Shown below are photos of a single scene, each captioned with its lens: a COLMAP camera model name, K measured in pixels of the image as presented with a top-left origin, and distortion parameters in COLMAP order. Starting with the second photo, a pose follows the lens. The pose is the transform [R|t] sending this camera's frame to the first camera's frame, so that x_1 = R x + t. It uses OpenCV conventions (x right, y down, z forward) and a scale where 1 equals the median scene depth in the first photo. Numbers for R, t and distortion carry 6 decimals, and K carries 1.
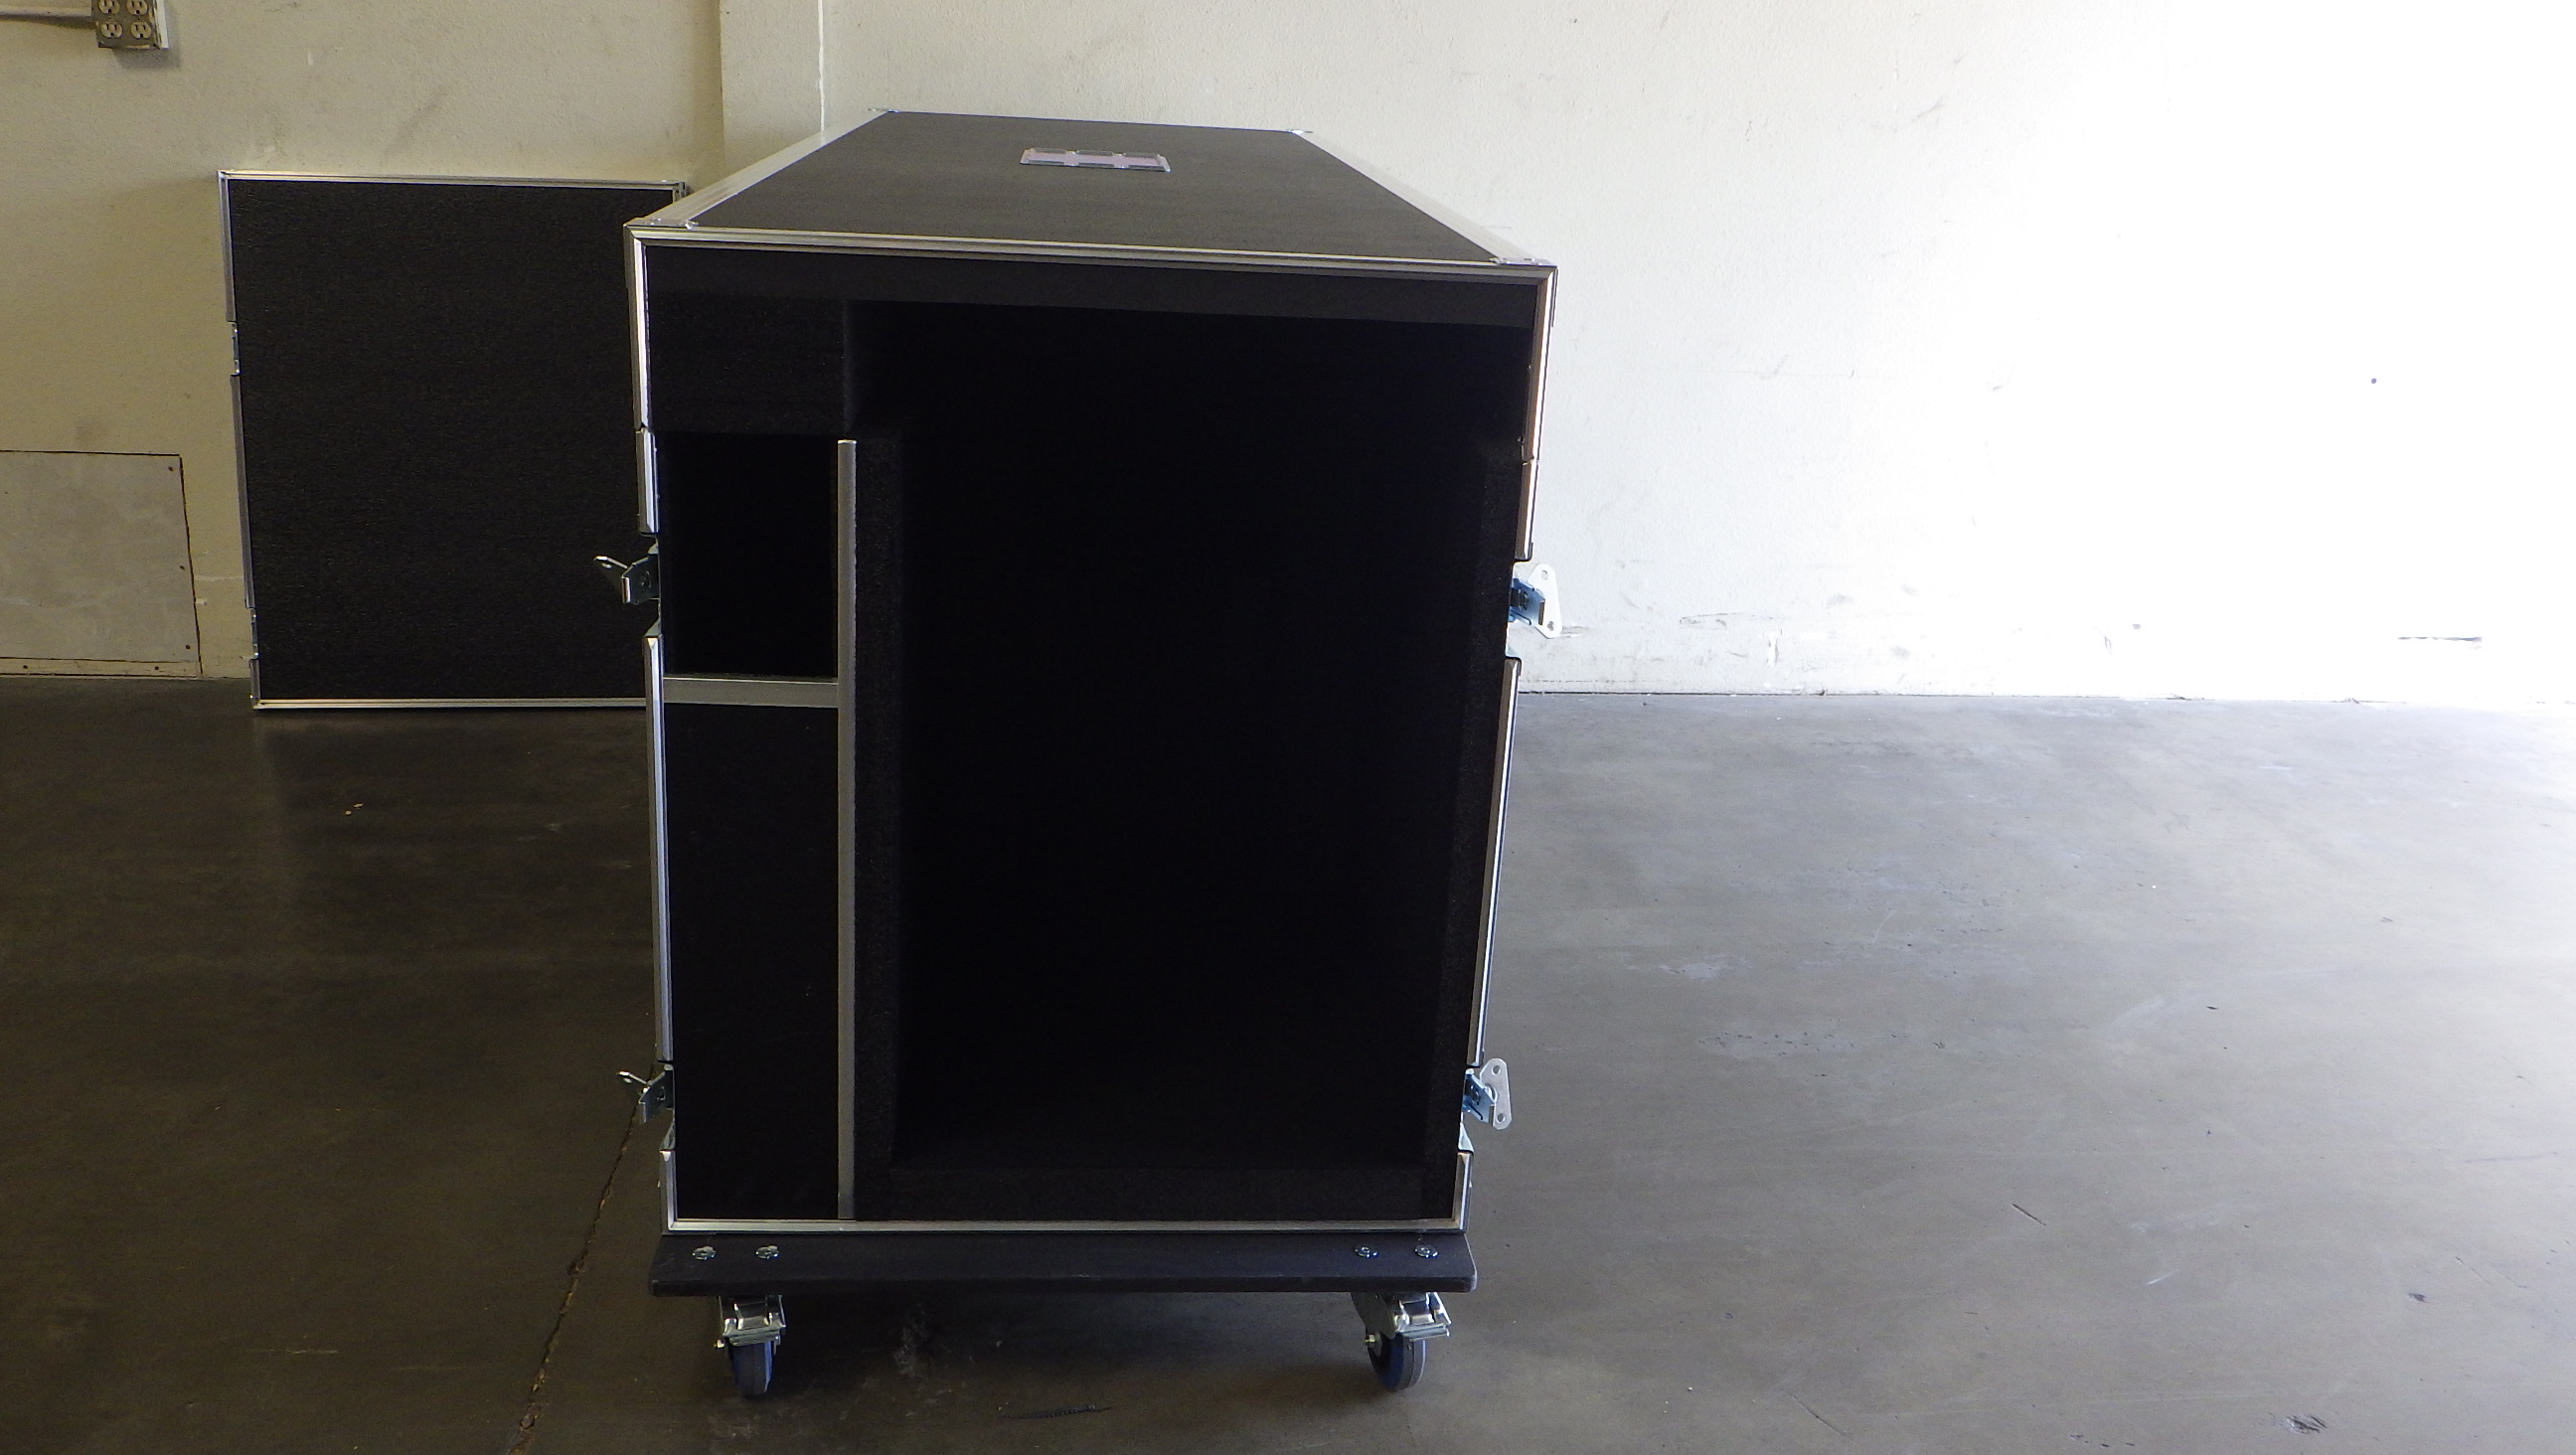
lens RADIAL K [[2161.4, 0, 1292.7], [0, 2161.4, 700.7], [0, 0, 1]] dist [-0.000536, 0.001844]
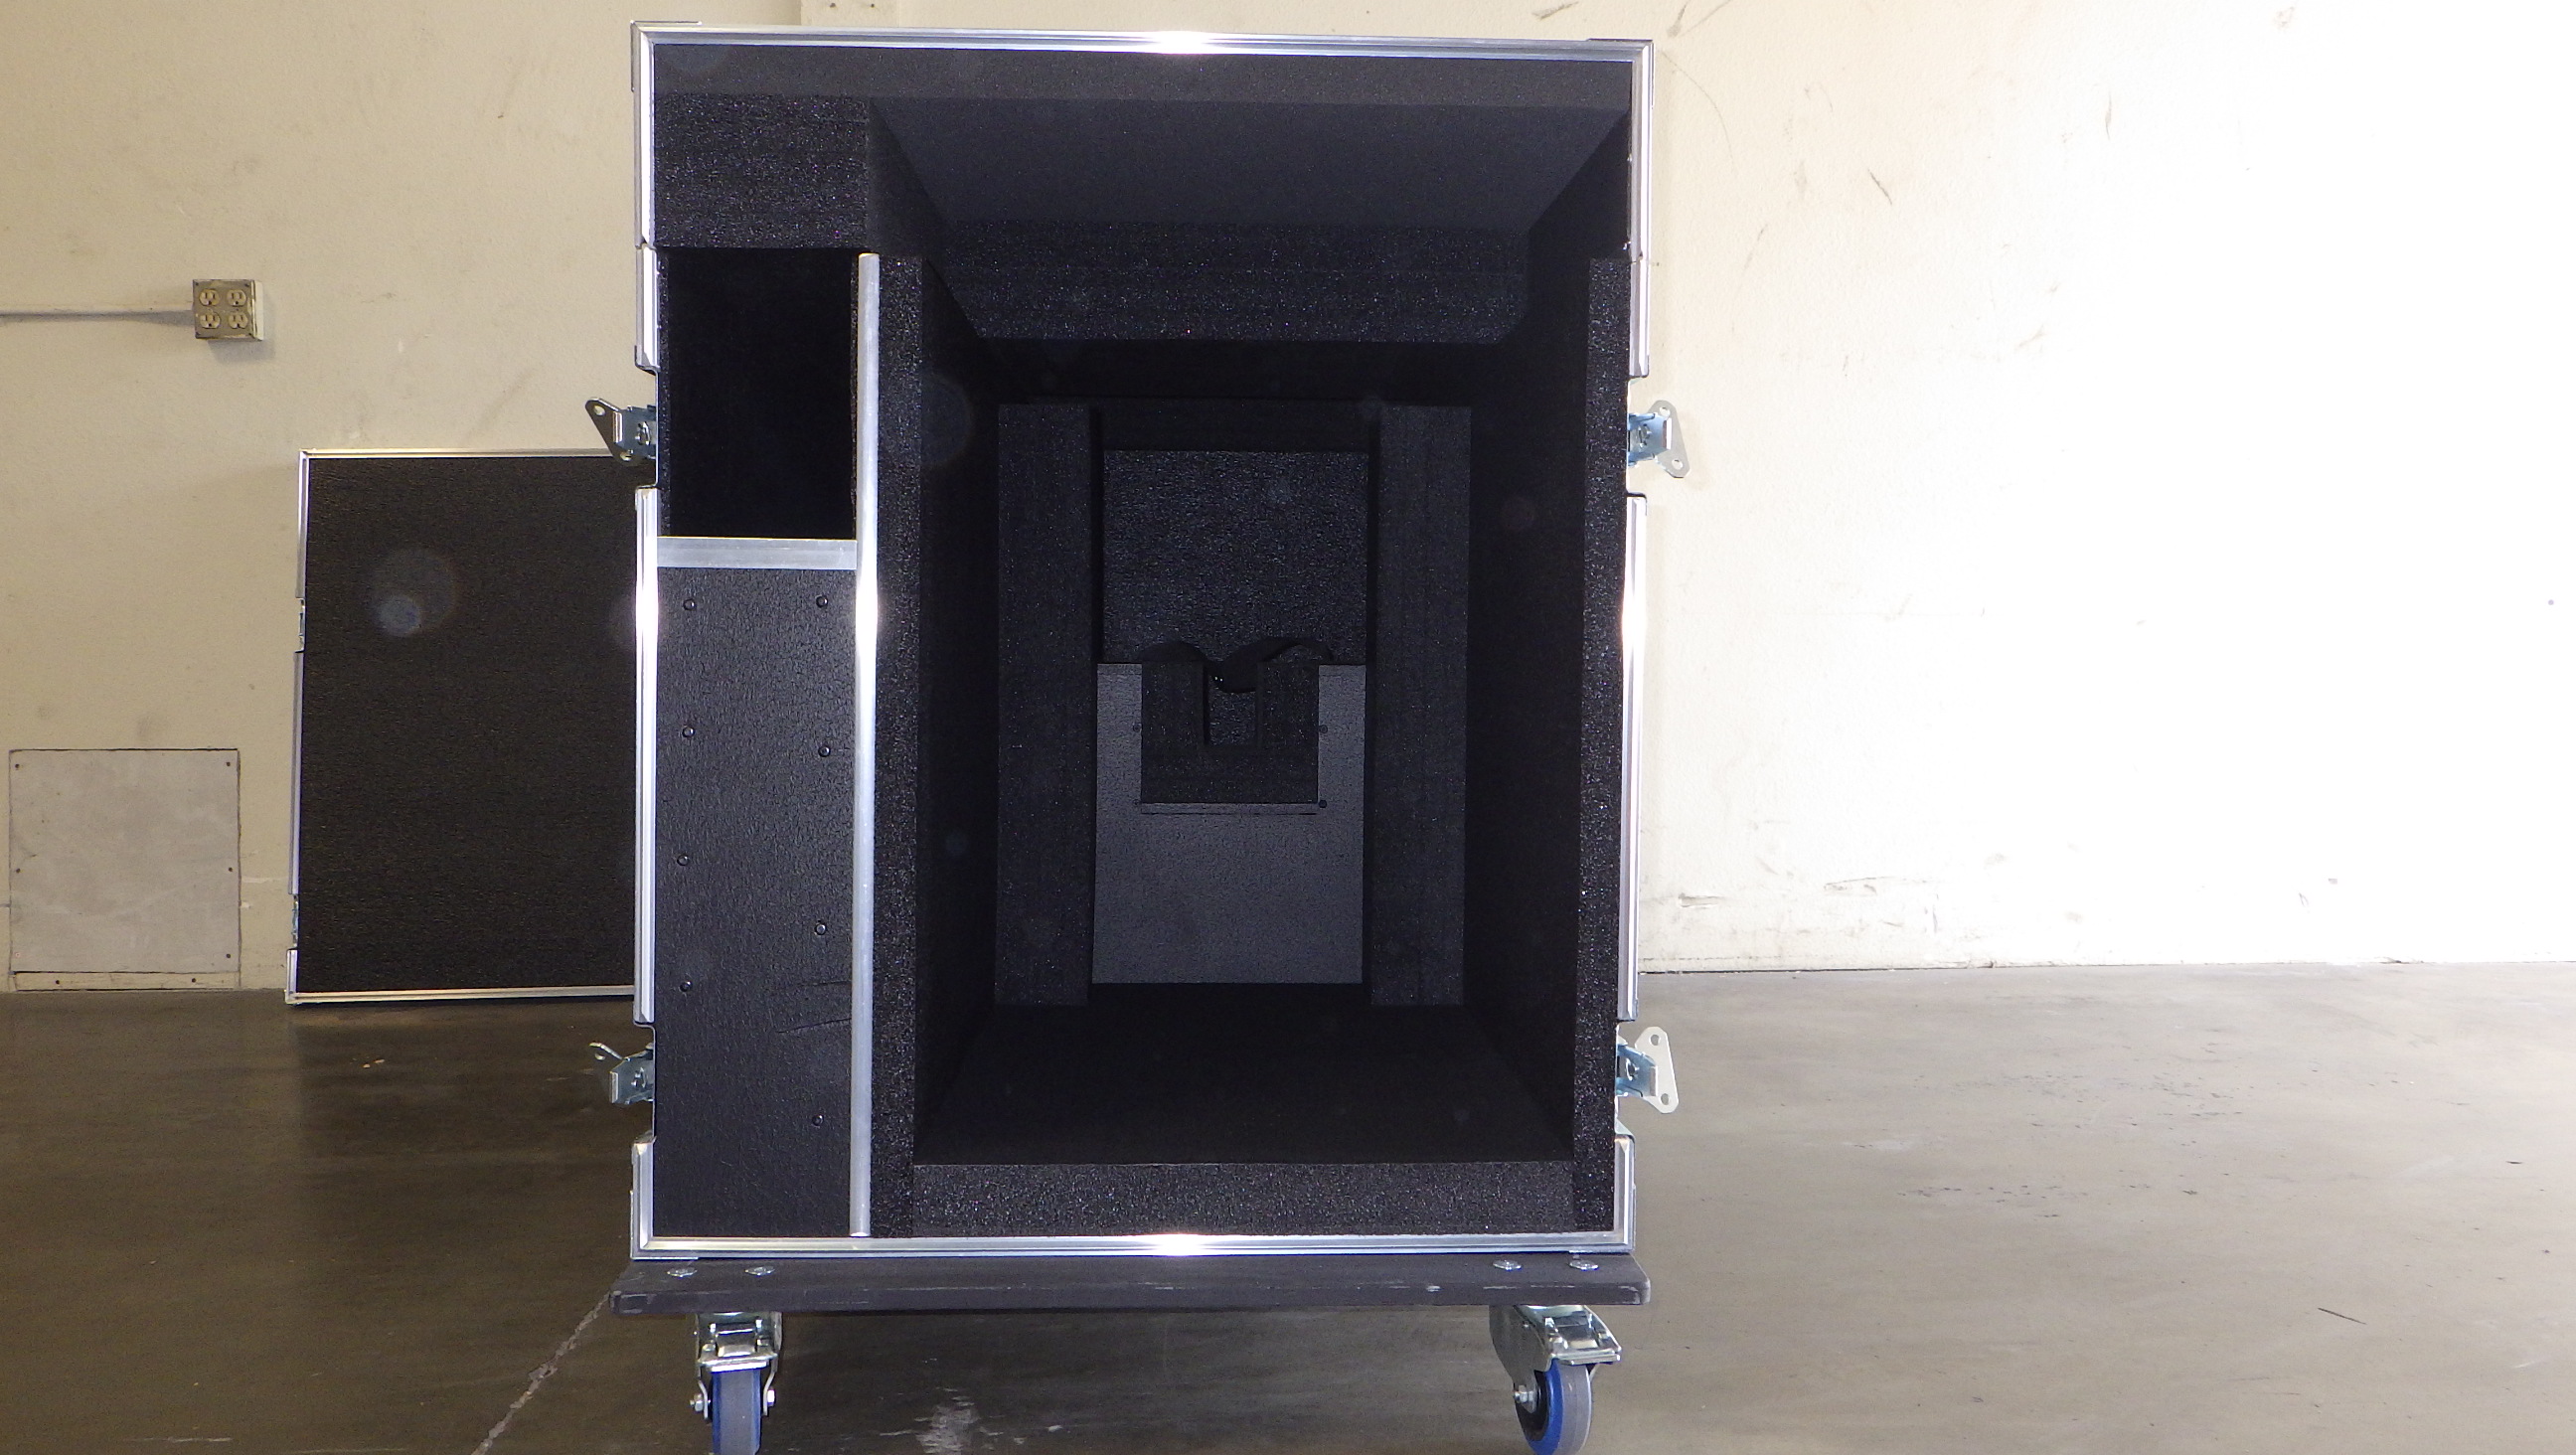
lens RADIAL K [[2161.4, 0, 1292.0], [0, 2161.4, 696.2], [0, 0, 1]] dist [-0.000536, 0.001844]
pose [[0.997825, -0.046105, -0.047114, 0.001005], [0.031462, 0.961151, -0.274225, 0.149688], [0.057927, 0.272146, 0.960511, 0.098289]]
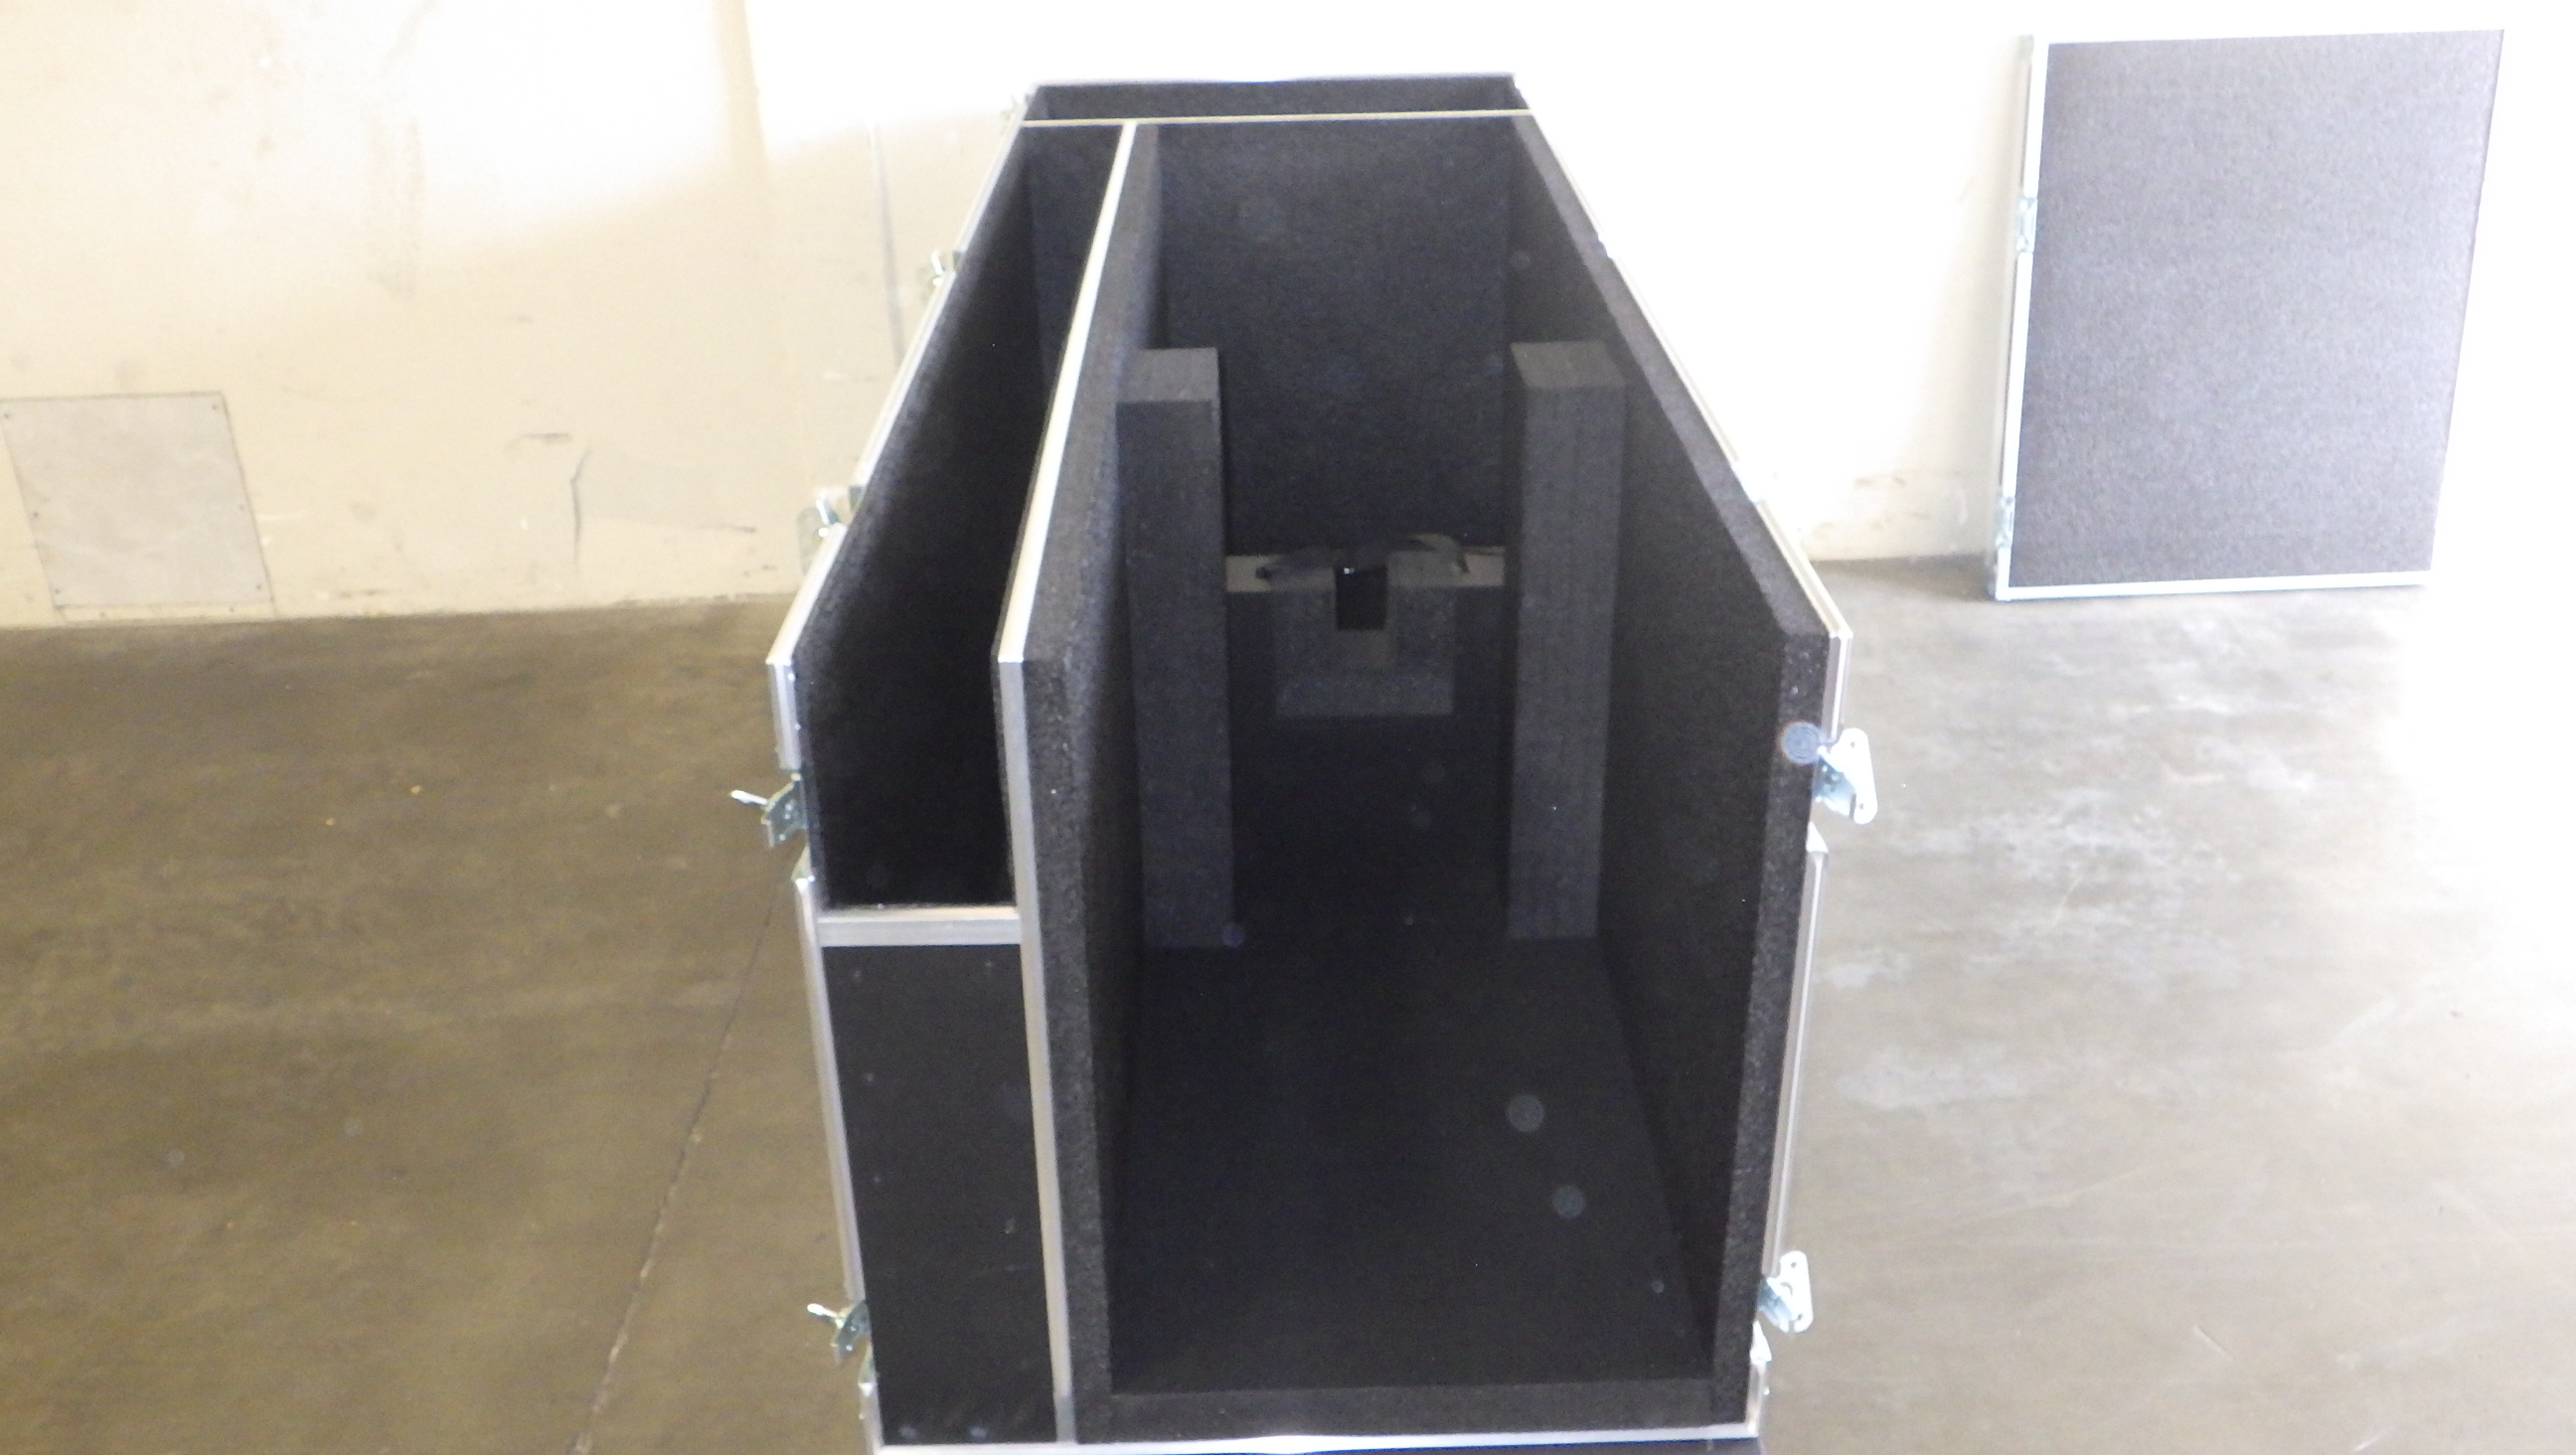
lens RADIAL K [[2161.4, 0, 1287.7], [0, 2161.4, 699.6], [0, 0, 1]] dist [-0.000536, 0.001844]
pose [[0.993867, -0.028175, -0.106932, 0.047701], [0.044434, 0.987247, 0.152870, -0.109735], [0.101261, -0.156684, 0.982444, 0.102089]]
